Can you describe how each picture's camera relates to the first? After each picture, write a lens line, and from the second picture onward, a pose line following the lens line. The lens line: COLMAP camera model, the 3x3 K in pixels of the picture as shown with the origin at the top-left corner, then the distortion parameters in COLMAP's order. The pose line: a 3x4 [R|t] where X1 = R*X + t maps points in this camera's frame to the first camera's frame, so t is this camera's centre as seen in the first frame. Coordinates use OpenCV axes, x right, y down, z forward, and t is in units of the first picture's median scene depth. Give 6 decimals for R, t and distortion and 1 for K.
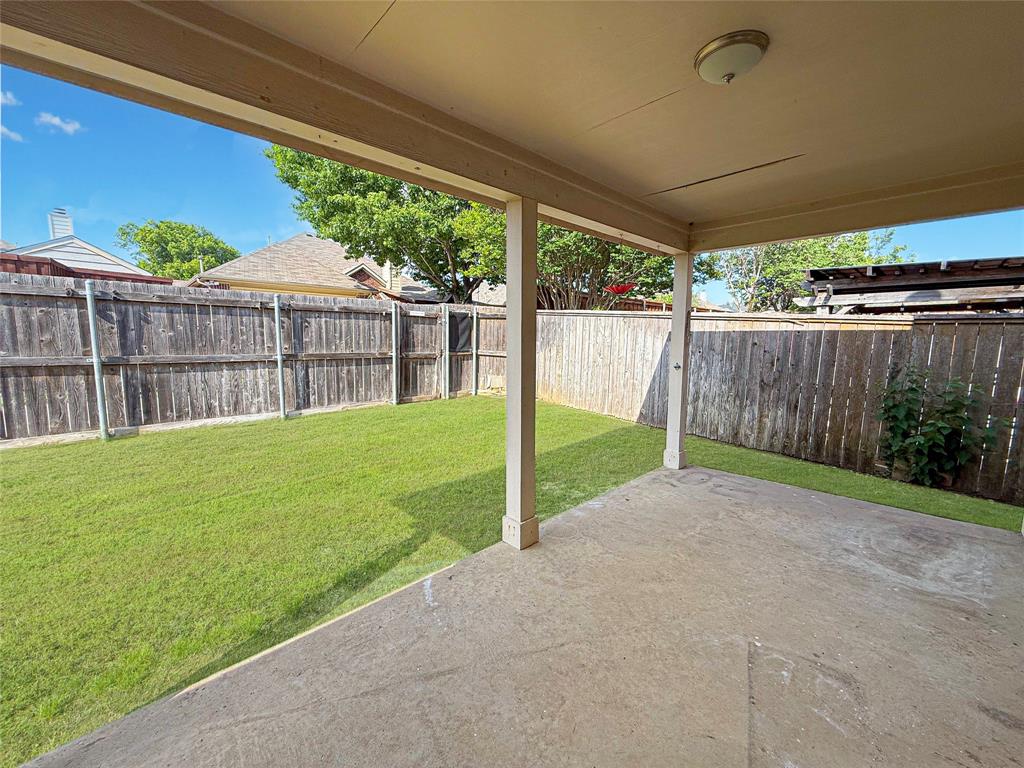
lens RADIAL K [[407.4, 0, 511.9], [0, 407.4, 381.6], [0, 0, 1]] dist [0.001319, 0.000515]
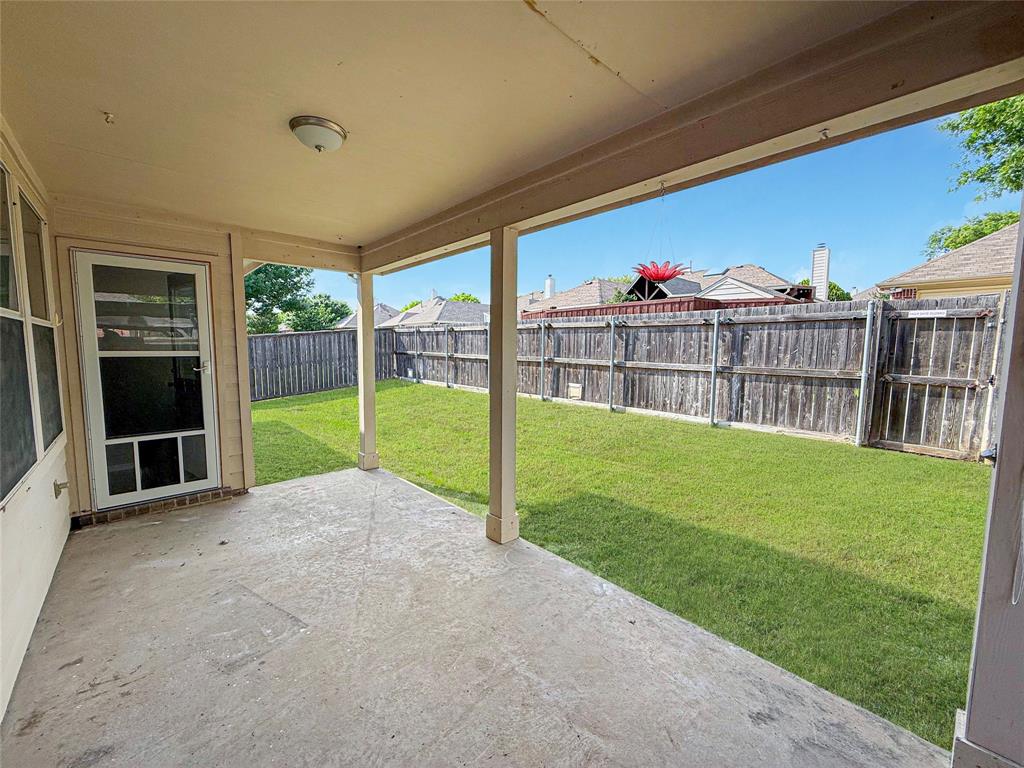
lens RADIAL K [[407.4, 0, 511.4], [0, 407.4, 384.5], [0, 0, 1]] dist [0.001319, 0.000515]
pose [[-0.023763, 0.089823, -0.995674, 0.494605], [-0.113043, 0.989326, 0.091948, -0.053842], [0.993306, 0.114739, -0.013355, 0.455804]]
